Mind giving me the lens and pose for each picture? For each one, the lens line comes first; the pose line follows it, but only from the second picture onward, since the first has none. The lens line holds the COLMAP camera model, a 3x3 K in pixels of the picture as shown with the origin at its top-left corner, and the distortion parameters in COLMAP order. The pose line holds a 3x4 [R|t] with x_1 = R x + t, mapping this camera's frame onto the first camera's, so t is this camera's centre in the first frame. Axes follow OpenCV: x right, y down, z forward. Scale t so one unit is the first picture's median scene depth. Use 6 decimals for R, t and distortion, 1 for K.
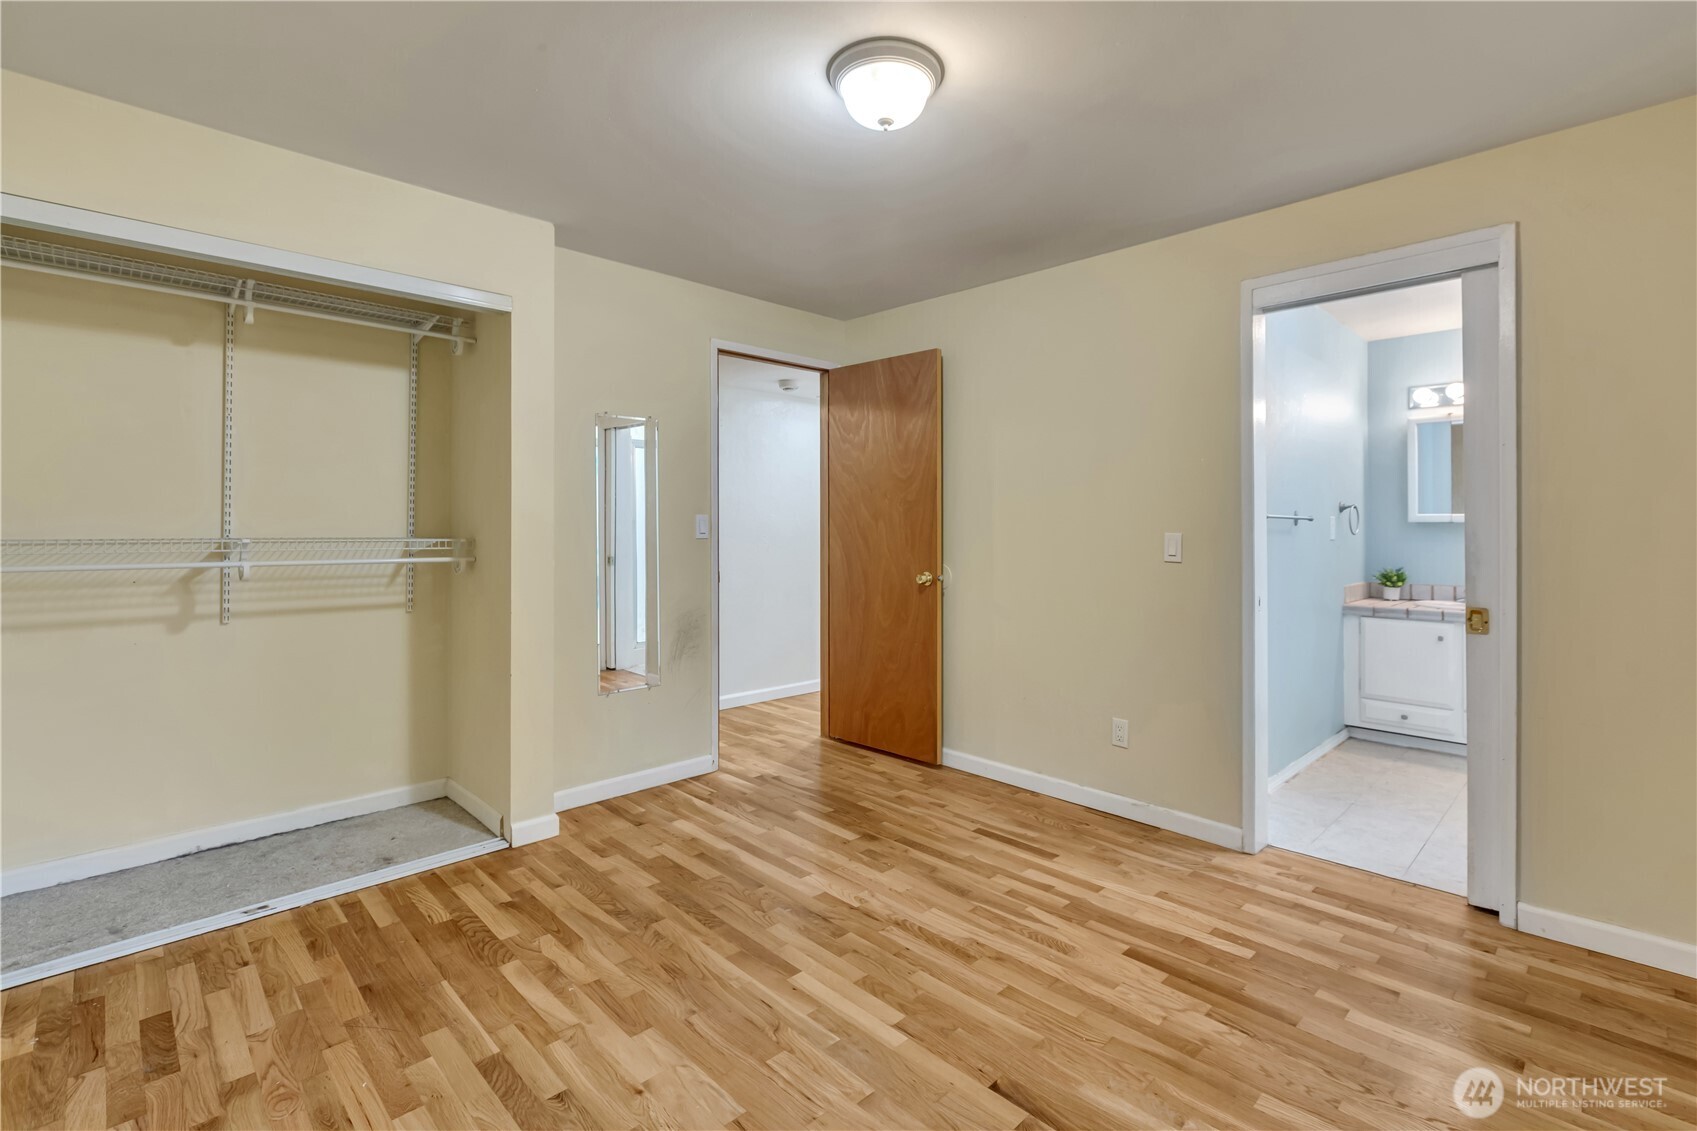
lens RADIAL K [[786.3, 0, 854.3], [0, 786.3, 523.2], [0, 0, 1]] dist [-0.001998, -0.000709]
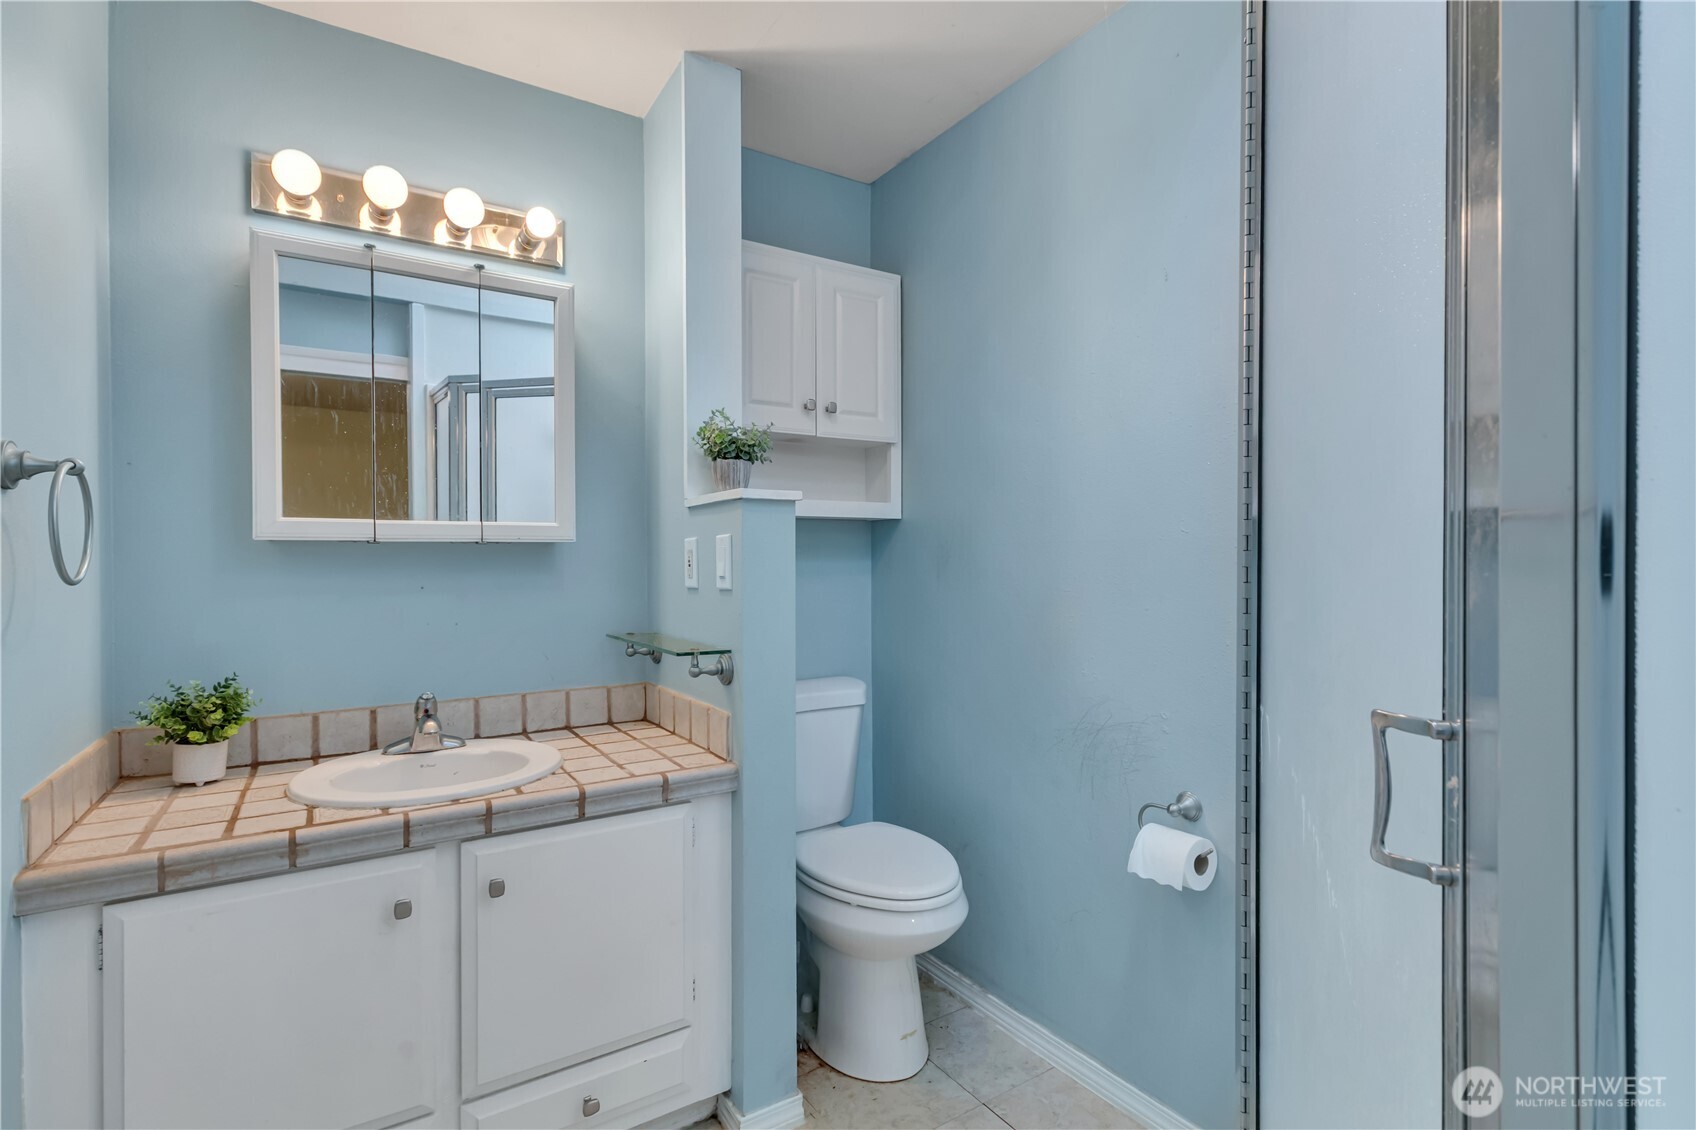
lens RADIAL K [[785.8, 0, 847.5], [0, 785.8, 561.9], [0, 0, 1]] dist [-0.001998, -0.000709]
pose [[0.190743, -0.004491, 0.981630, 0.421251], [-0.001906, 0.999986, 0.004946, 0.005436], [-0.981638, -0.002814, 0.190732, 0.681547]]
